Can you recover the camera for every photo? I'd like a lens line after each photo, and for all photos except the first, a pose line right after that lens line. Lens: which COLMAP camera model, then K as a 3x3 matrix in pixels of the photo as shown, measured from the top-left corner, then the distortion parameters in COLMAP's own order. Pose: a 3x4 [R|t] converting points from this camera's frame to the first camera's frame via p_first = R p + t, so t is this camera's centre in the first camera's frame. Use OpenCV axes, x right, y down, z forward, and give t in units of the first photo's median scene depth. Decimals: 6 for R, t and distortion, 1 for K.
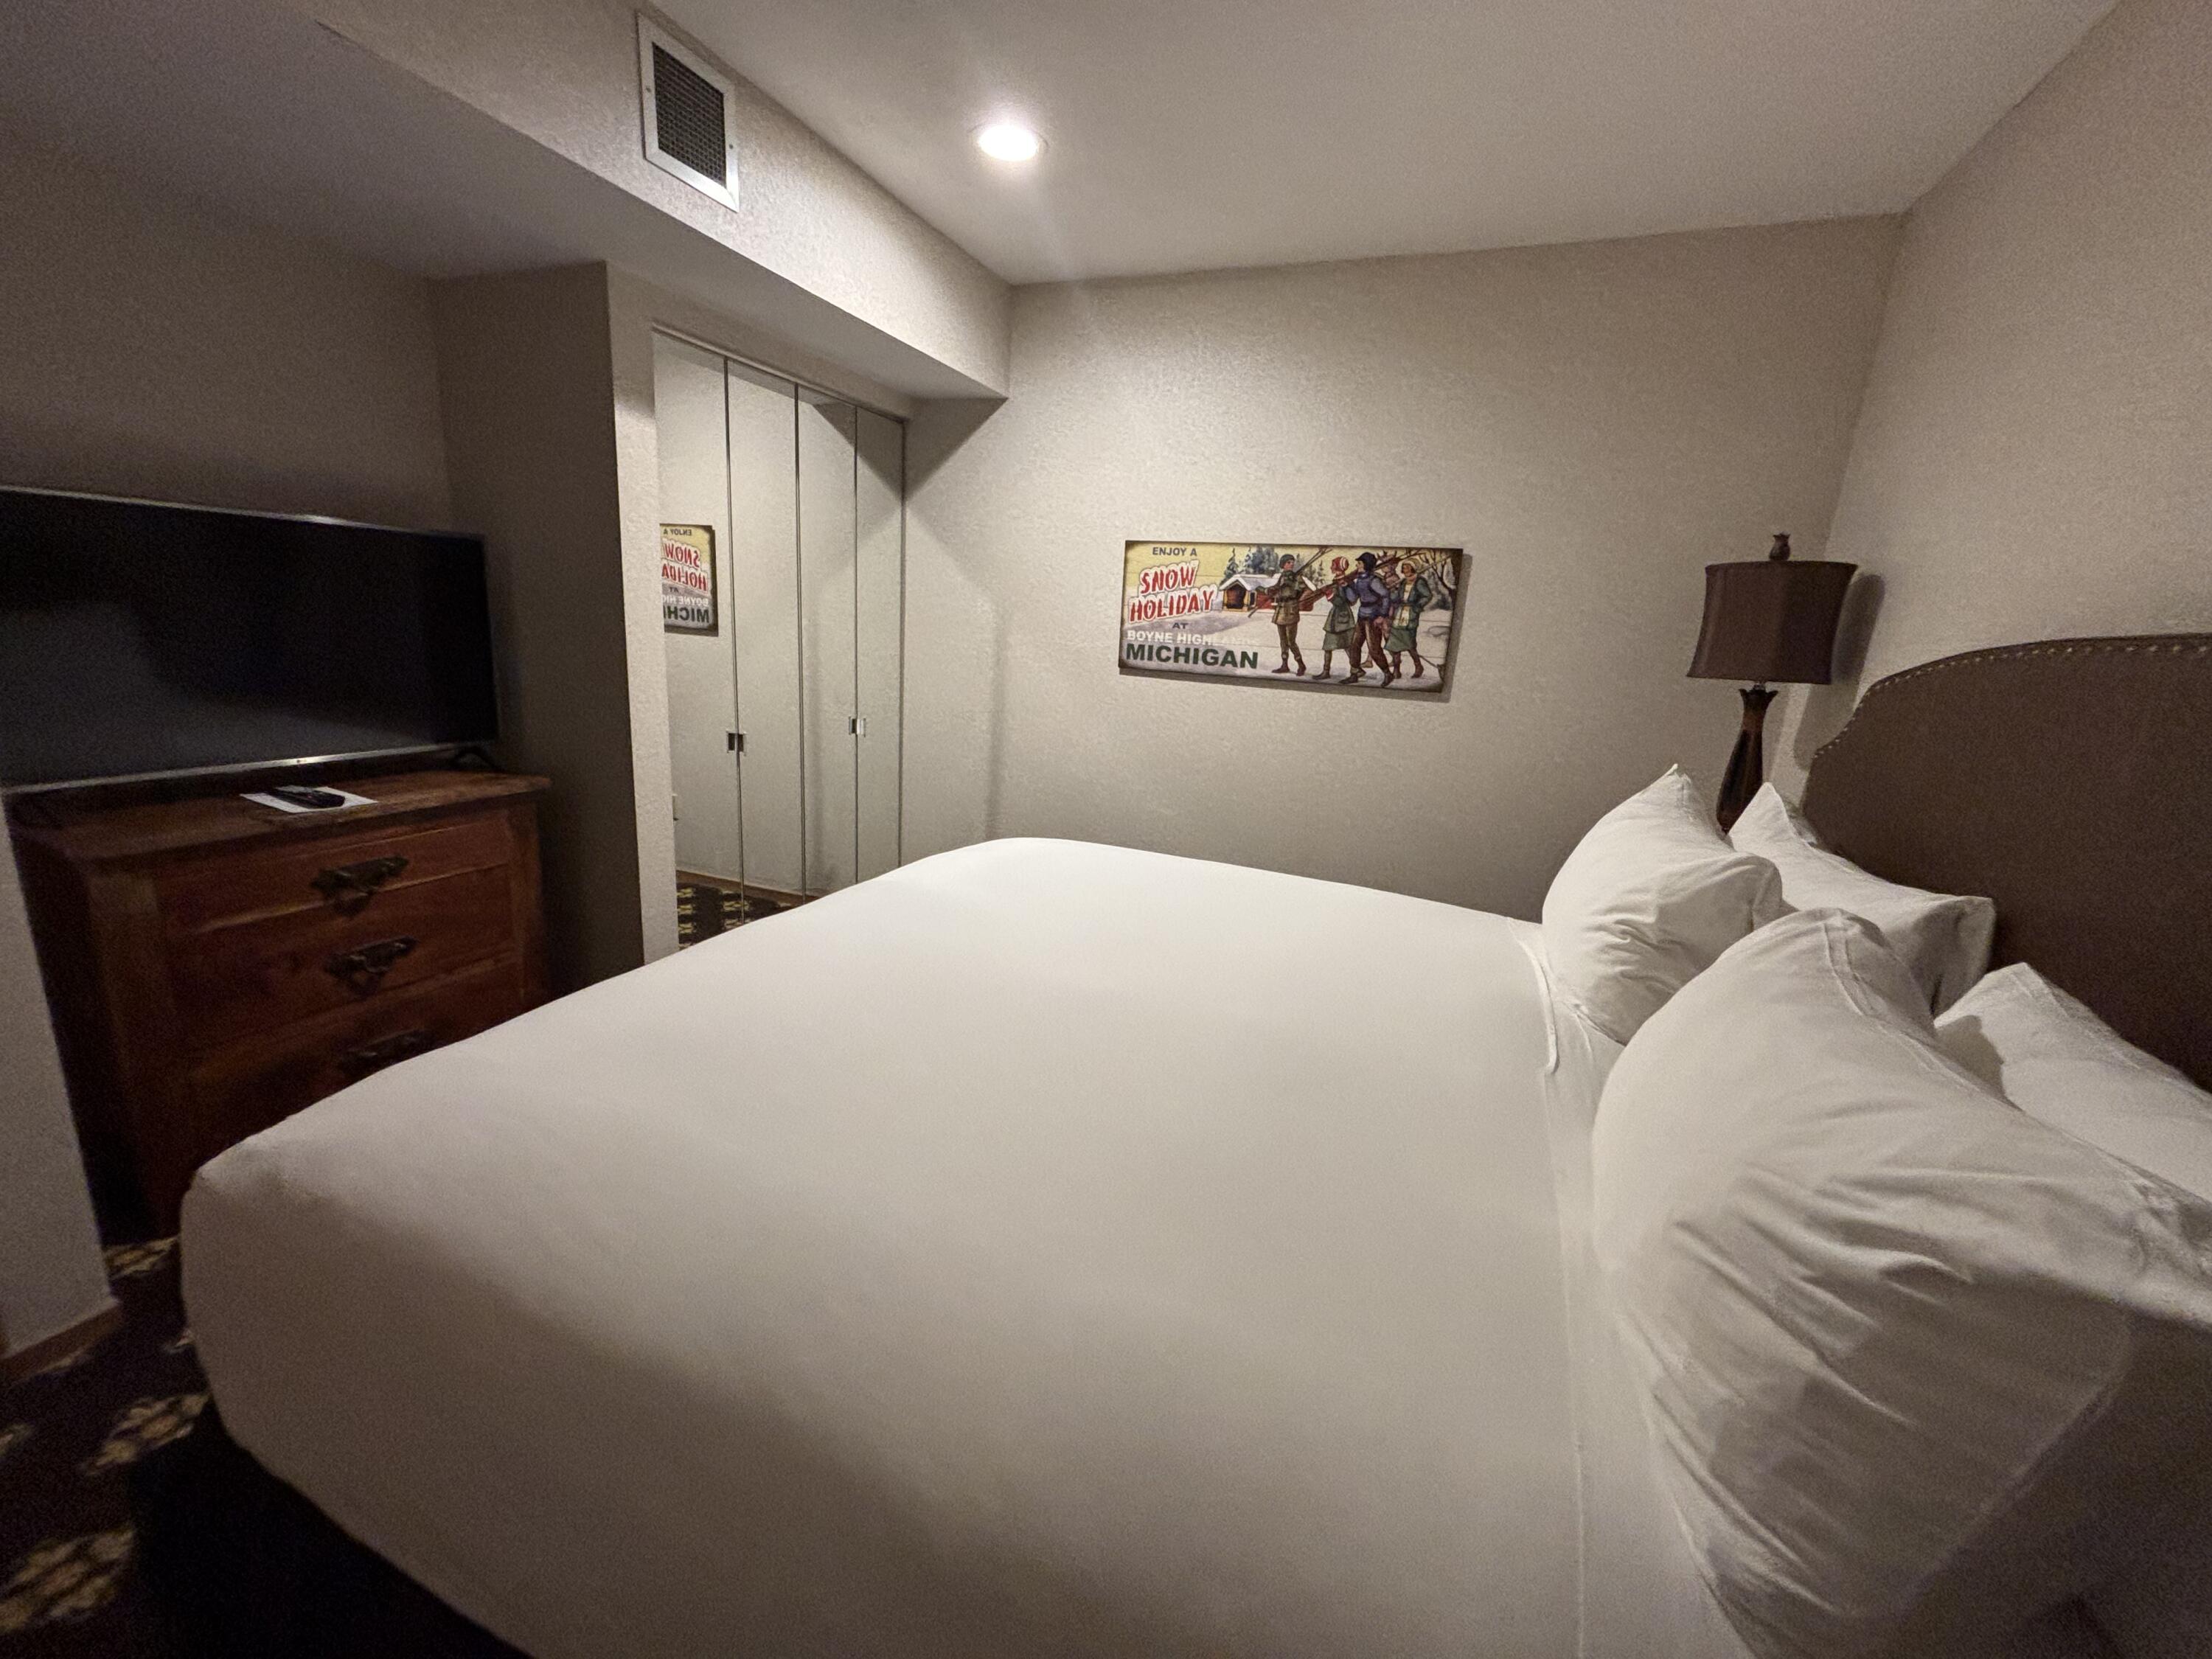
lens RADIAL K [[893.5, 0, 1102.8], [0, 893.5, 835.7], [0, 0, 1]] dist [0.005656, -0.001352]
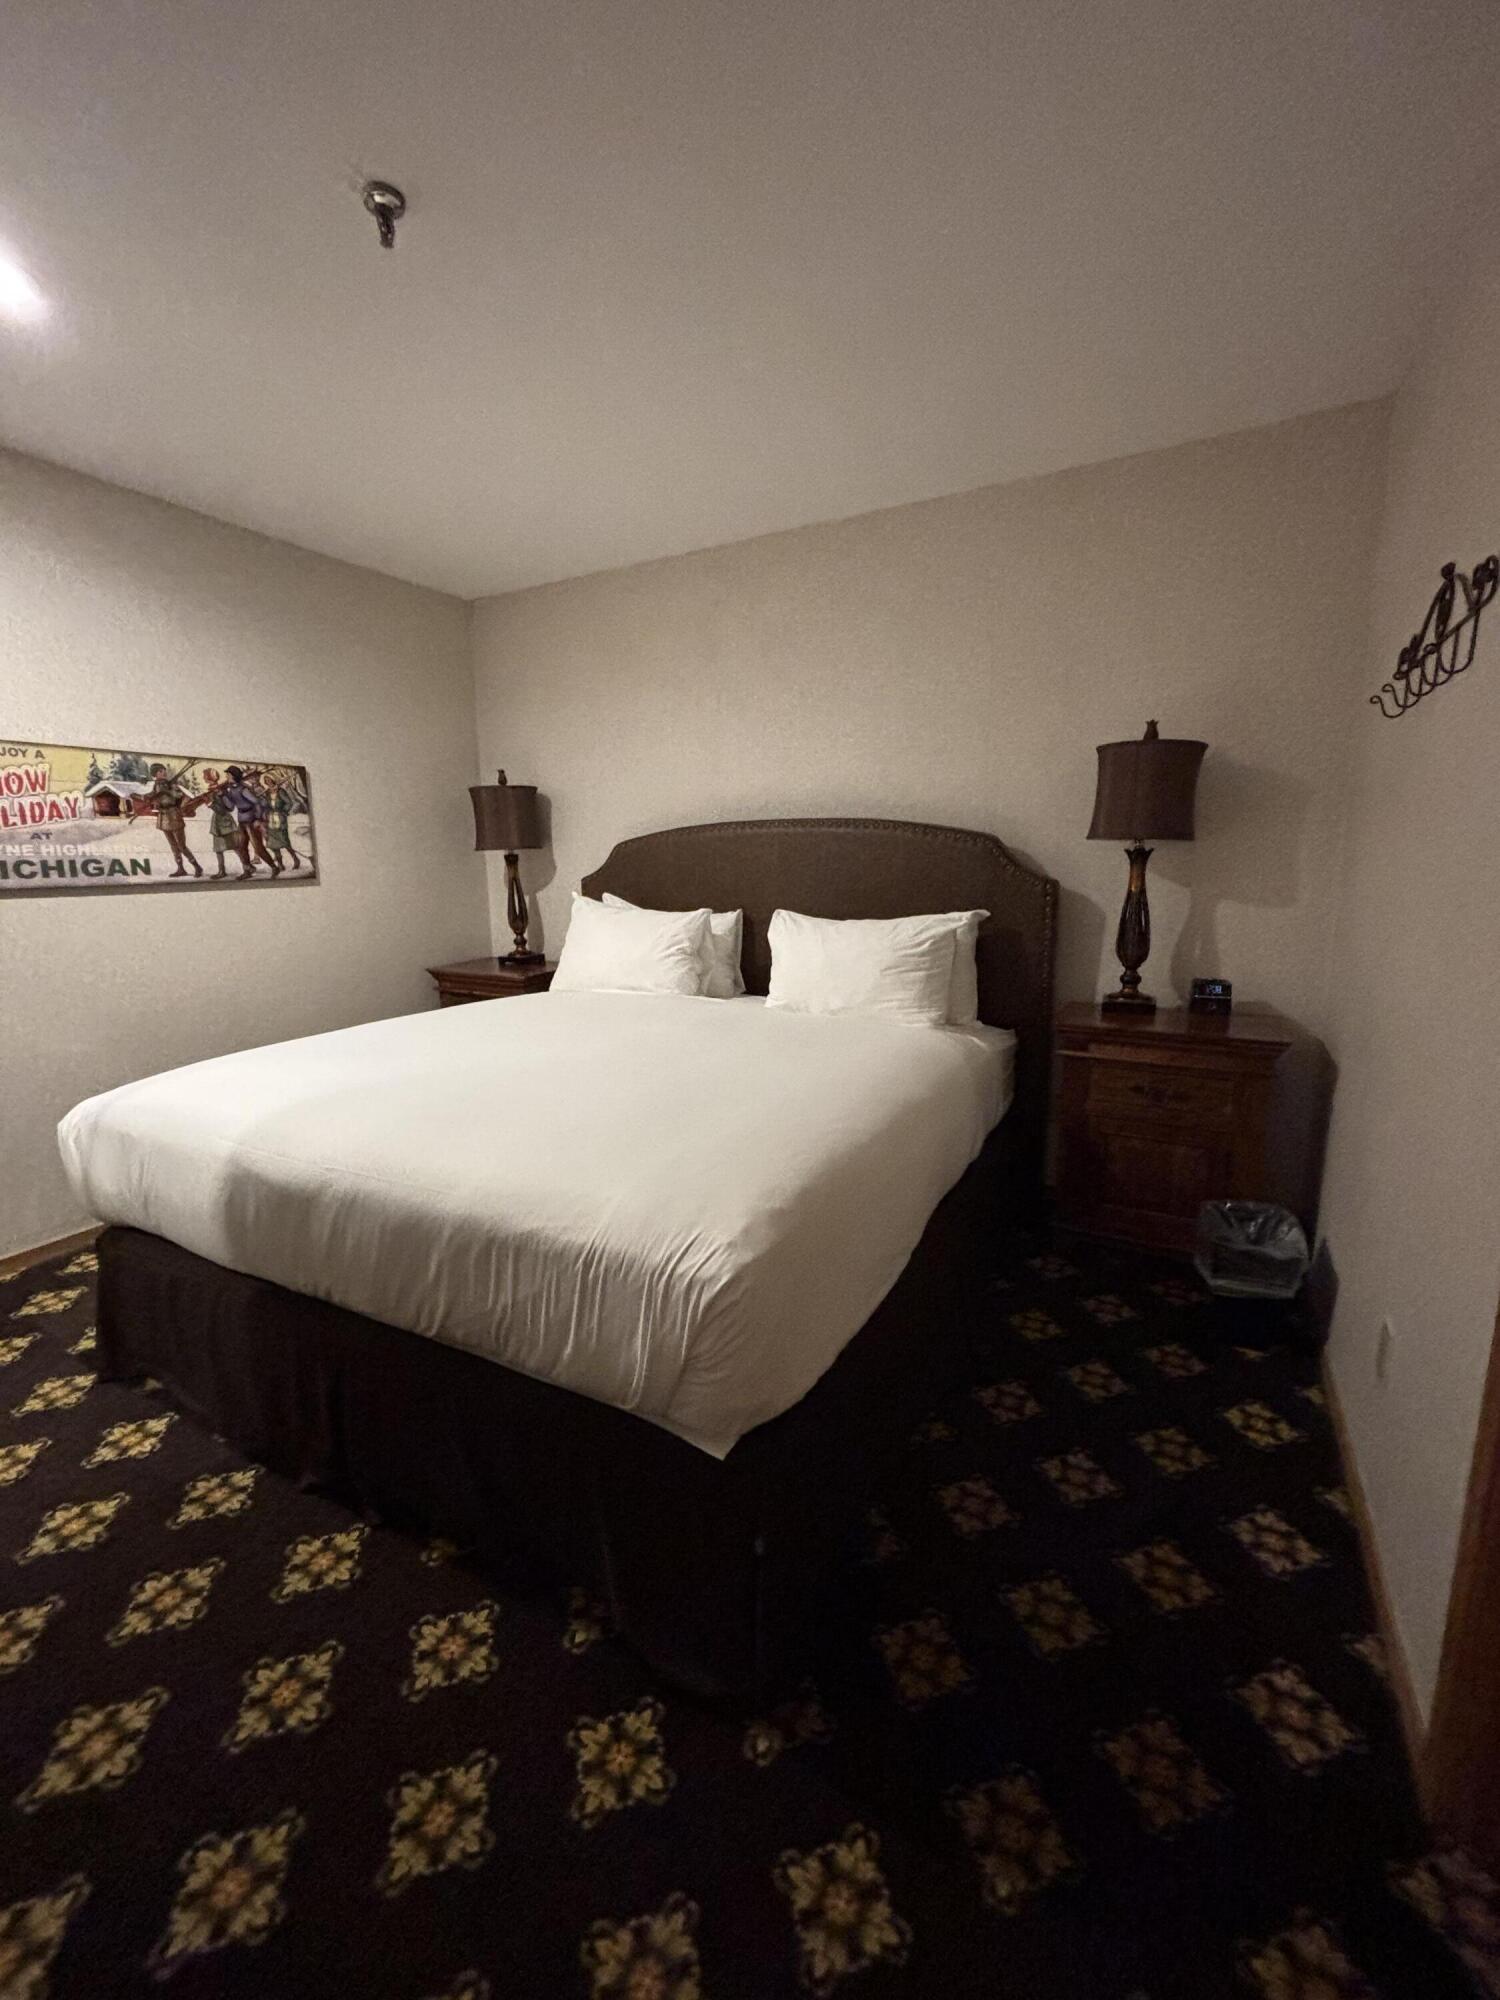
lens RADIAL K [[807.9, 0, 753.7], [0, 807.9, 1001.3], [0, 0, 1]] dist [0.005656, -0.001352]
pose [[0.110557, -0.241949, 0.963970, -0.692053], [0.247060, 0.946161, 0.209144, -0.078437], [-0.962673, 0.215036, 0.164381, 0.236483]]
